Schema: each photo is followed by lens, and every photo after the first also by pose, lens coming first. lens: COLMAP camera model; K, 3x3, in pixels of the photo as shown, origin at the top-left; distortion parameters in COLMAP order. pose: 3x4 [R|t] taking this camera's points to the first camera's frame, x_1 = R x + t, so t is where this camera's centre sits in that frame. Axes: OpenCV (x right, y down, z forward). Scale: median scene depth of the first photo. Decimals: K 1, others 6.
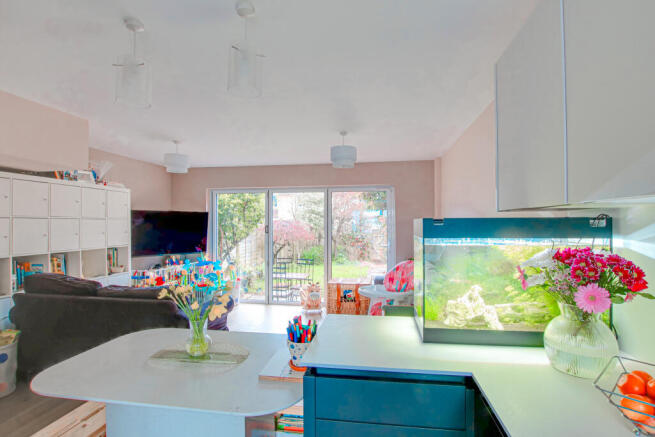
lens RADIAL K [[304.6, 0, 330.0], [0, 304.6, 224.0], [0, 0, 1]] dist [-0.020069, 0.000051]
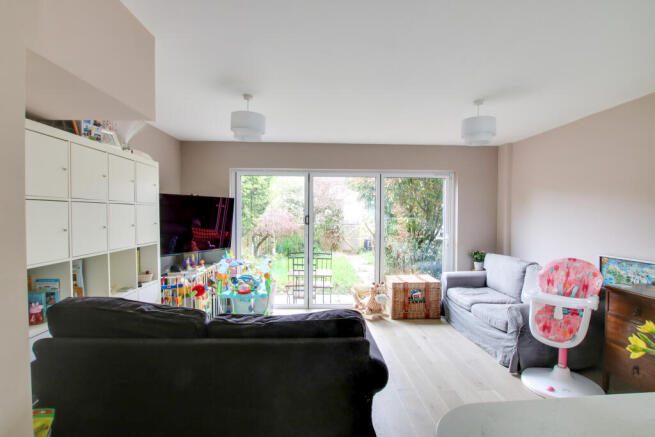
lens RADIAL K [[299.0, 0, 327.5], [0, 299.0, 218.5], [0, 0, 1]] dist [-0.023875, -0.000151]
pose [[0.981160, 0.004349, 0.193148, -0.410039], [-0.007158, 0.999878, 0.013848, 0.002948], [-0.193064, -0.014969, 0.981072, 0.248049]]
